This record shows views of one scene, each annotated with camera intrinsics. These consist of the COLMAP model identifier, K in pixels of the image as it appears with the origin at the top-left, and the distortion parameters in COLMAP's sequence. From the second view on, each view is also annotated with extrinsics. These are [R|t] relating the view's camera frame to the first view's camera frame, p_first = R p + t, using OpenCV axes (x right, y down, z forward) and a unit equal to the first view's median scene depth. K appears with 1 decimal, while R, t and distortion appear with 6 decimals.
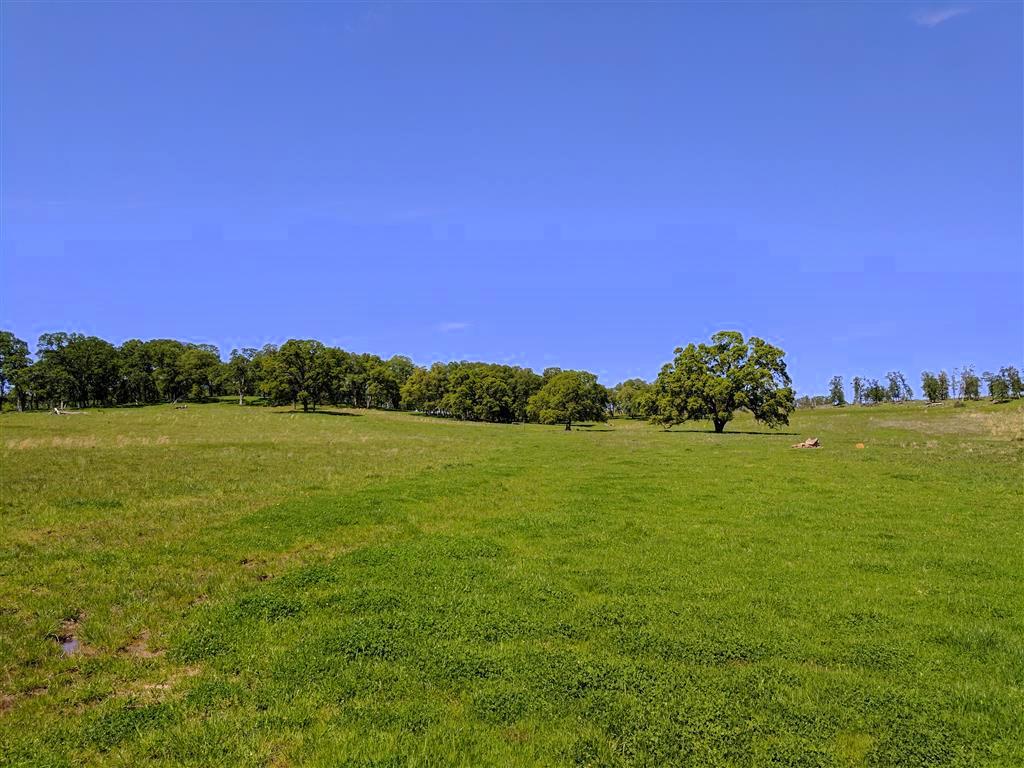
lens RADIAL K [[756.1, 0, 512.0], [0, 756.1, 384.0], [0, 0, 1]] dist [-0.003940, 0.003979]
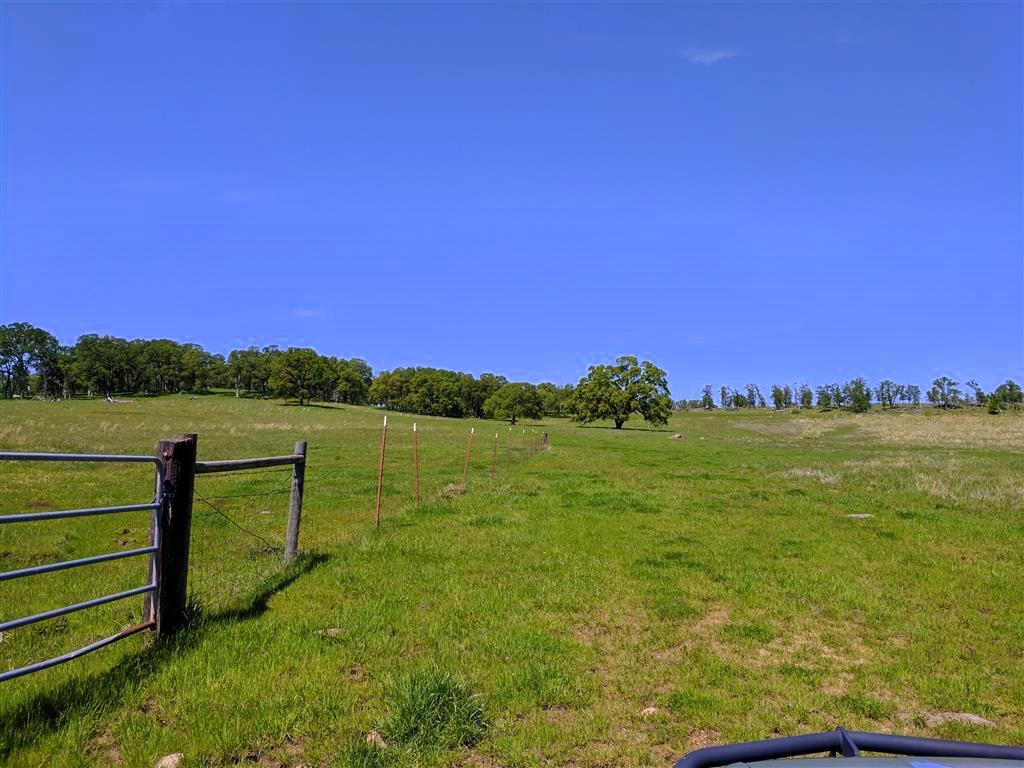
lens RADIAL K [[756.1, 0, 512.0], [0, 756.1, 384.0], [0, 0, 1]] dist [-0.003940, 0.003979]
pose [[0.989315, 0.031749, 0.142296, -0.104730], [-0.033069, 0.999429, 0.006917, -0.018672], [-0.141995, -0.011549, 0.989800, -0.299843]]
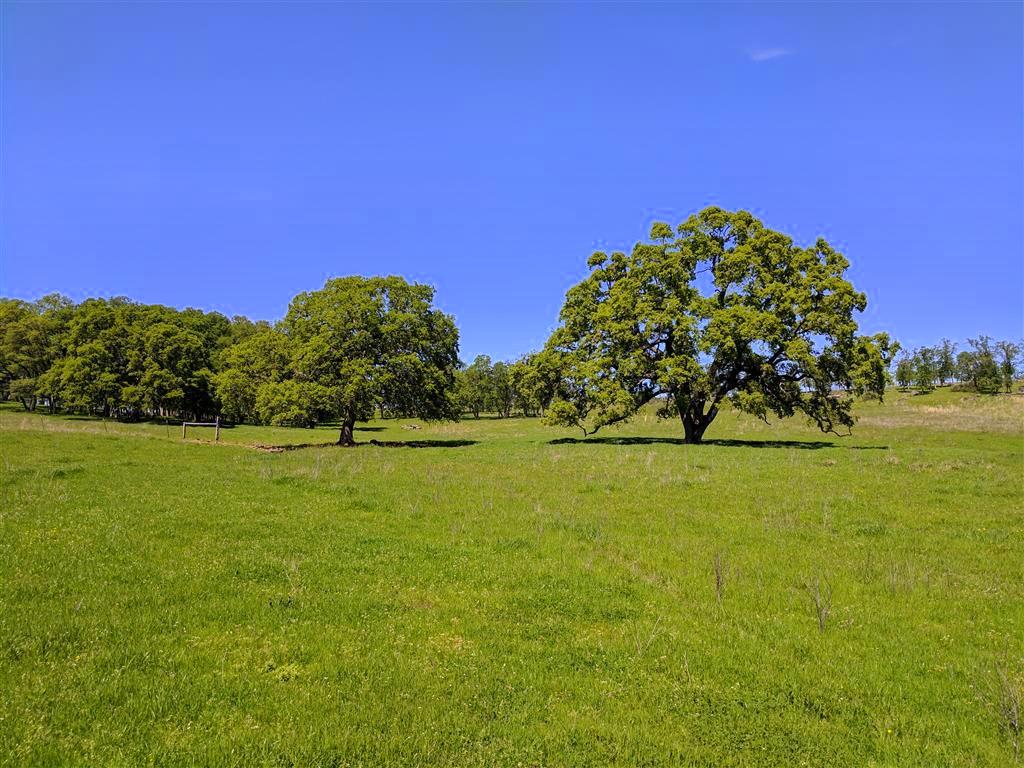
lens RADIAL K [[756.1, 0, 512.0], [0, 756.1, 384.0], [0, 0, 1]] dist [-0.003940, 0.003979]
pose [[0.953557, 0.009450, 0.301063, 0.035294], [-0.008739, 0.999955, -0.003708, 0.028621], [-0.301085, 0.000905, 0.953597, 0.542946]]
